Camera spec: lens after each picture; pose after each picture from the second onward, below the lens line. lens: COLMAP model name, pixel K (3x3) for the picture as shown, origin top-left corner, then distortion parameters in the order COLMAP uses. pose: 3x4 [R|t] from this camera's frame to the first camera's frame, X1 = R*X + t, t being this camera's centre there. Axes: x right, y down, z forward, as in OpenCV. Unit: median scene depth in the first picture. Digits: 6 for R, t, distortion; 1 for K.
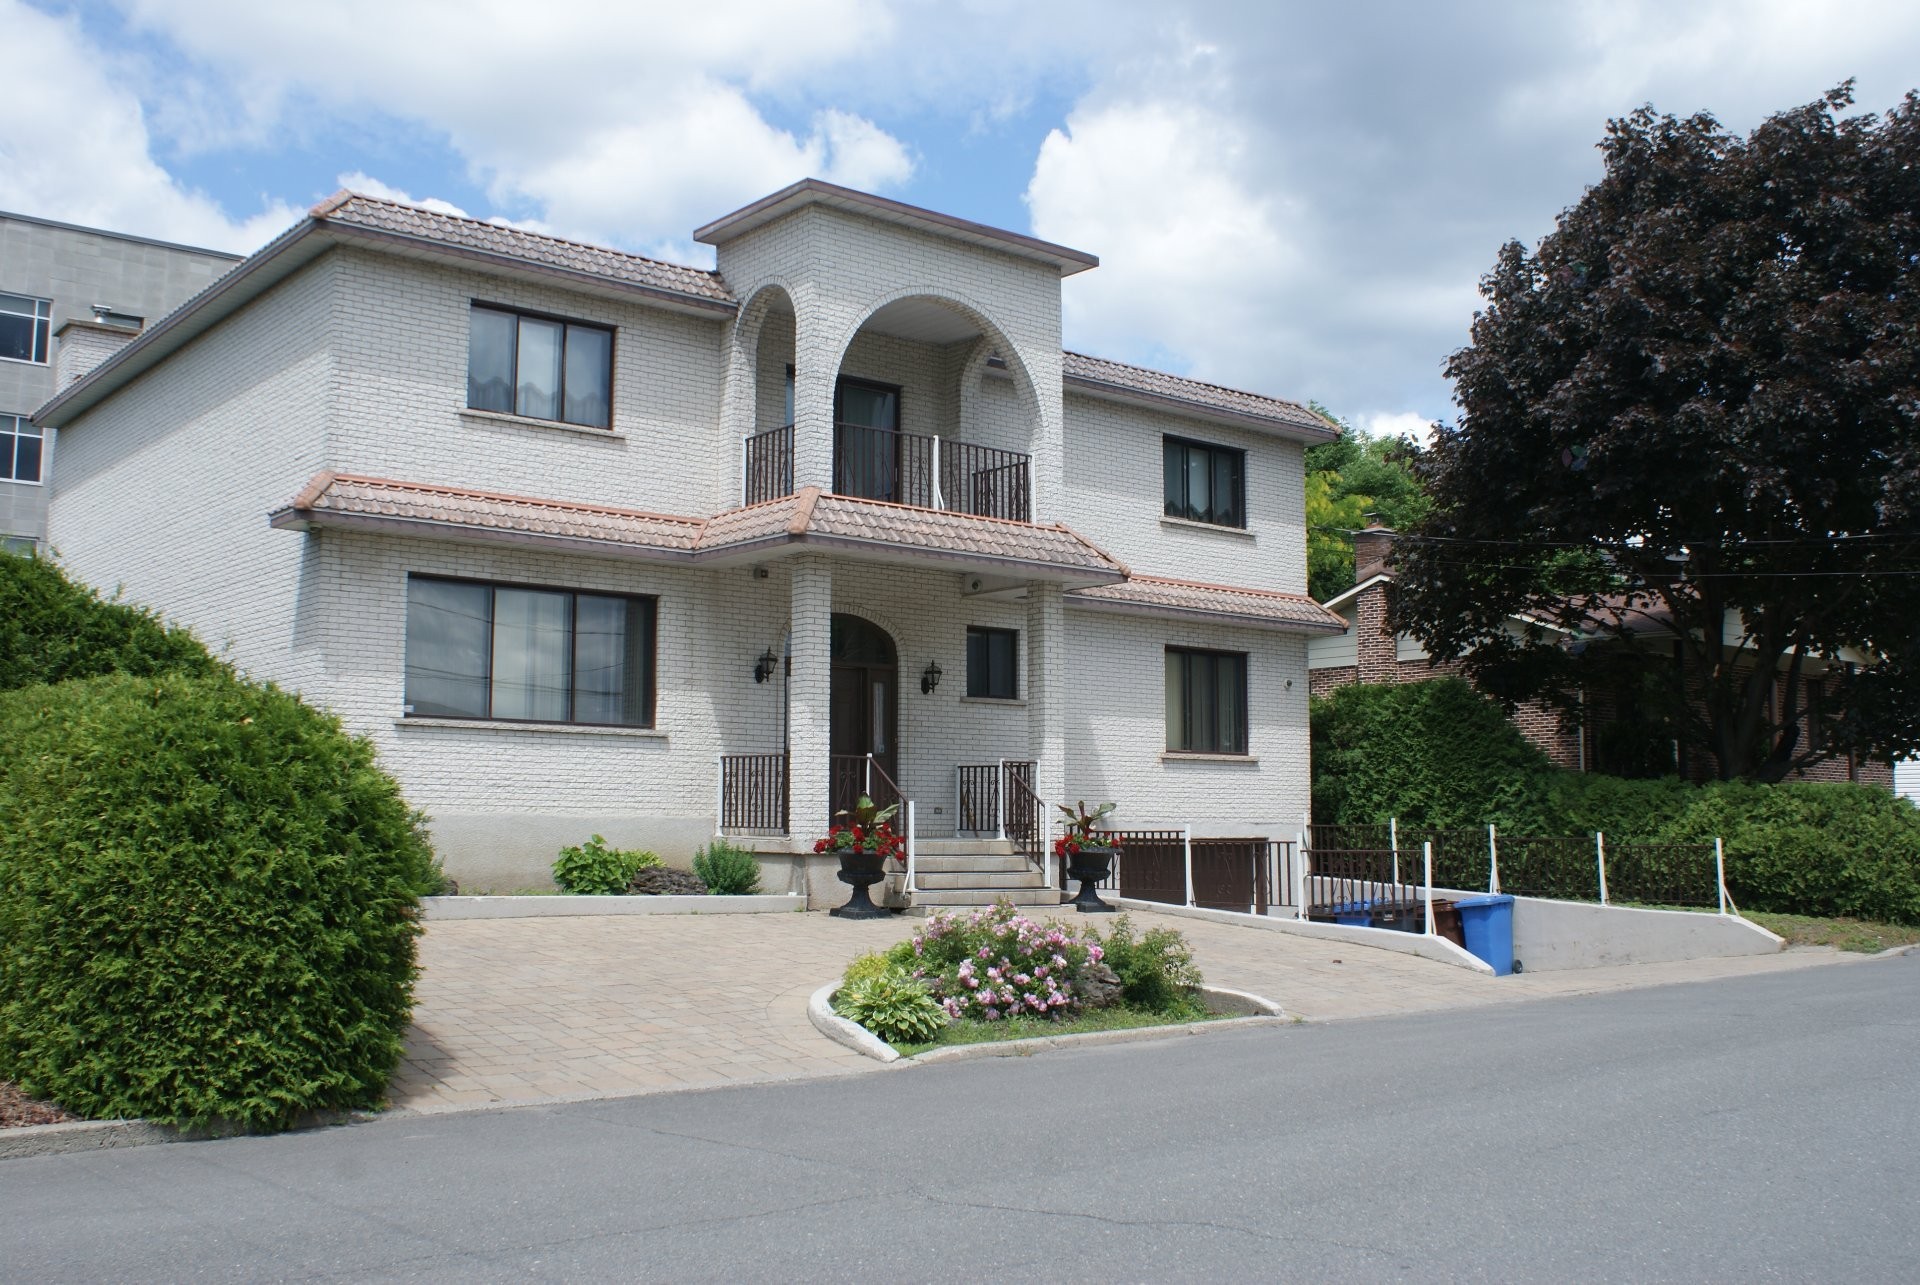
lens RADIAL K [[1905.2, 0, 960.0], [0, 1905.2, 642.5], [0, 0, 1]] dist [-0.149442, 0.009051]
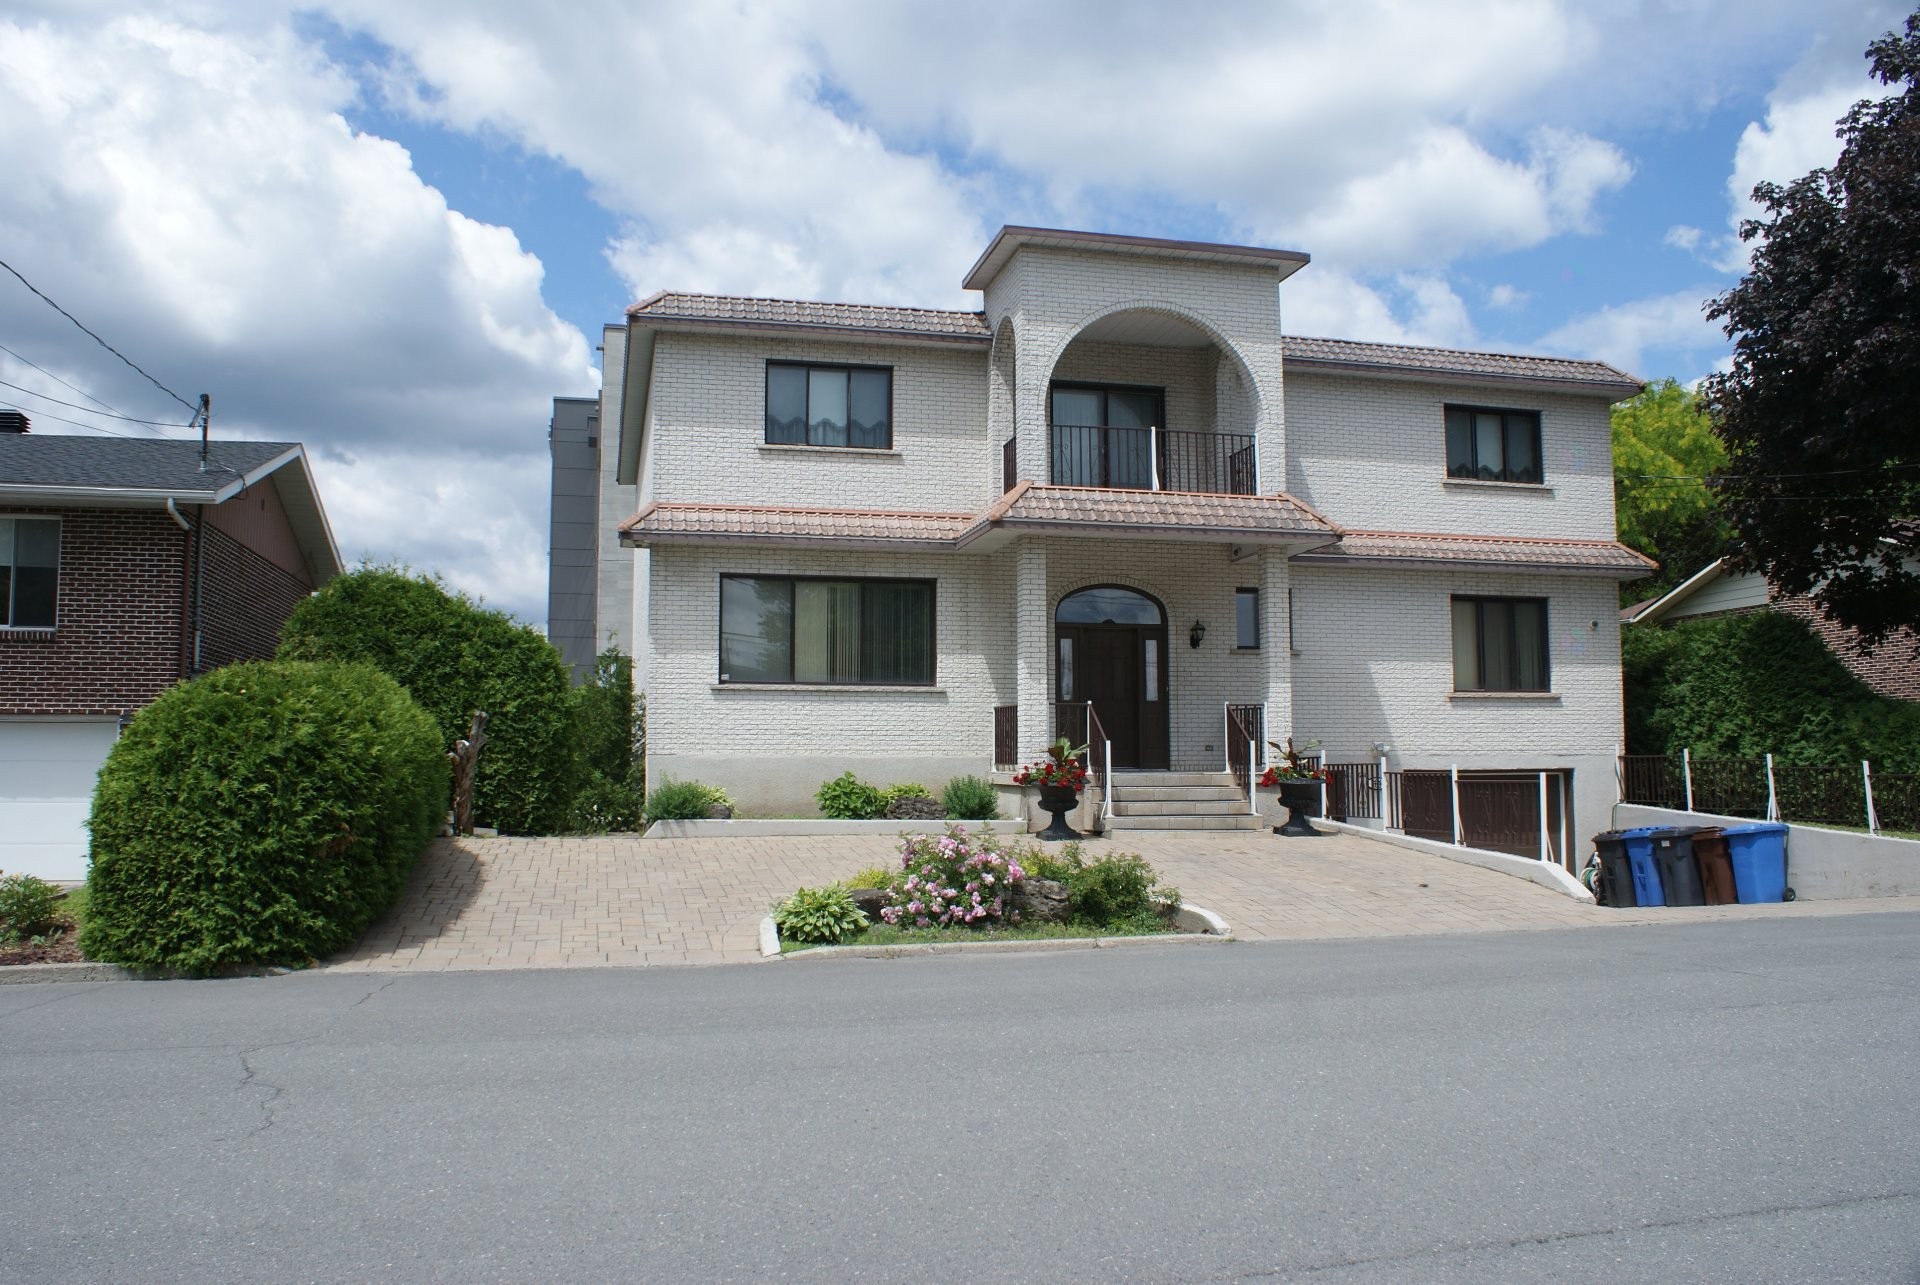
lens RADIAL K [[1529.0, 0, 958.4], [0, 1529.0, 647.5], [0, 0, 1]] dist [-0.161018, 0.096629]
pose [[0.891532, -0.041468, -0.451055, 0.280302], [0.050309, 0.998705, 0.007622, 0.012342], [0.450155, -0.029488, 0.892464, 0.105107]]
